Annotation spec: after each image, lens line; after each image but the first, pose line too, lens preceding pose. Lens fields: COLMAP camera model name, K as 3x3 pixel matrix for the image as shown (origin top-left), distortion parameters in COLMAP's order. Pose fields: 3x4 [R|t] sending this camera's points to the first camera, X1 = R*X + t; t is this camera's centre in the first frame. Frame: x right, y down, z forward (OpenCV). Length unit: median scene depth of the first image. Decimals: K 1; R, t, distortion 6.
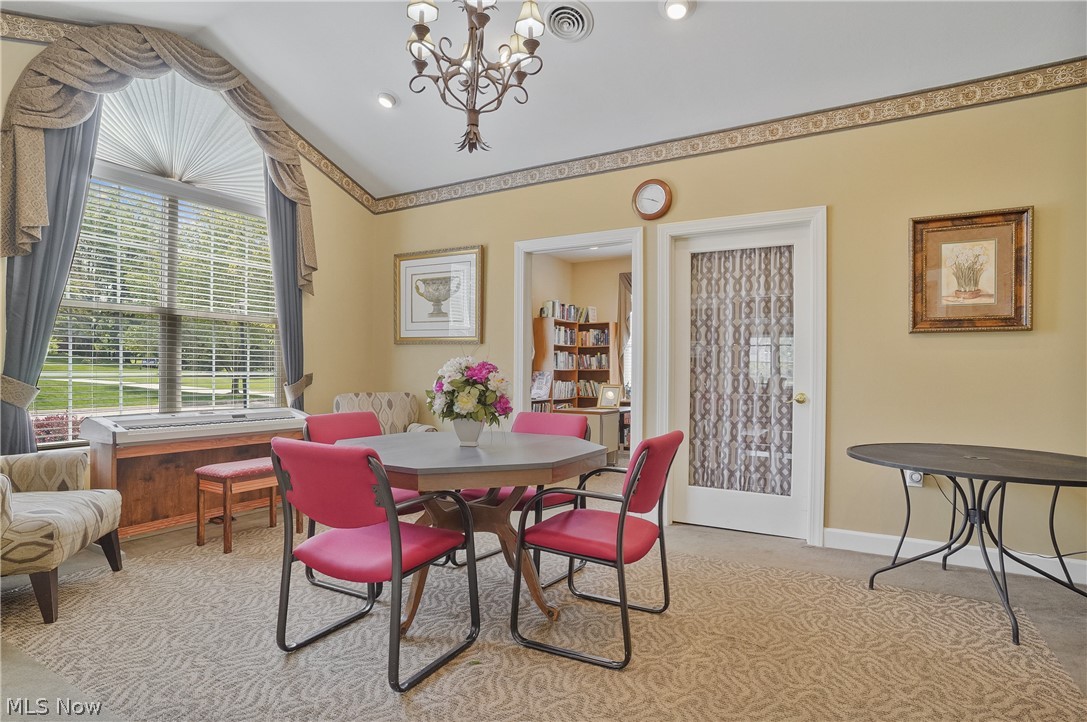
lens RADIAL K [[577.7, 0, 540.0], [0, 577.7, 359.5], [0, 0, 1]] dist [-0.069973, 0.044219]
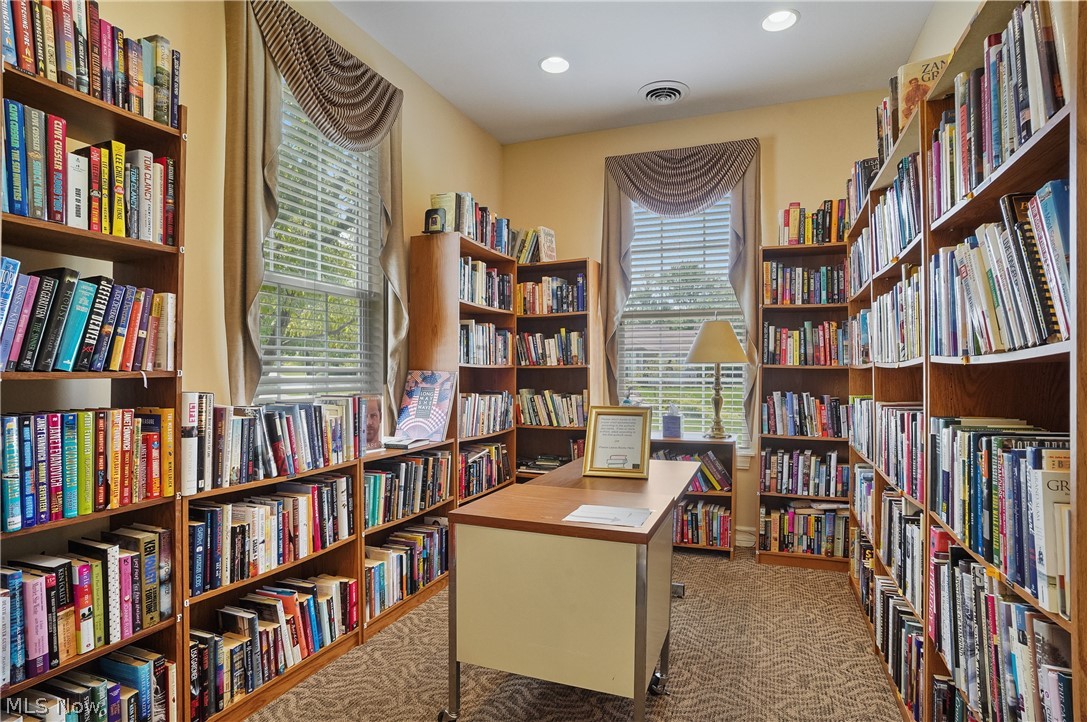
lens RADIAL K [[577.7, 0, 540.0], [0, 577.7, 359.5], [0, 0, 1]] dist [-0.069973, 0.044219]
pose [[0.990326, -0.004608, 0.138685, 0.043063], [0.004817, 0.999988, -0.001170, 0.025073], [-0.138678, 0.001827, 0.990336, 1.098986]]
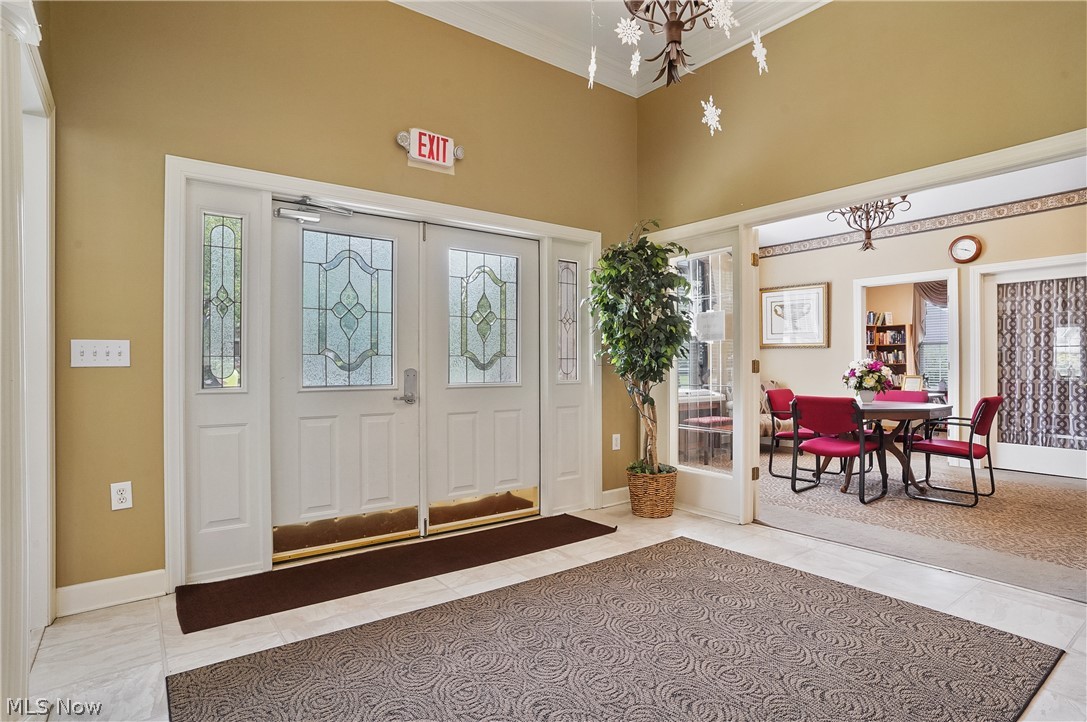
lens RADIAL K [[577.7, 0, 540.0], [0, 577.7, 359.5], [0, 0, 1]] dist [-0.069973, 0.044219]
pose [[0.924558, -0.014295, -0.380772, -0.271555], [0.017286, 0.999841, 0.004435, -0.018823], [0.380648, -0.010683, 0.924658, -0.770466]]
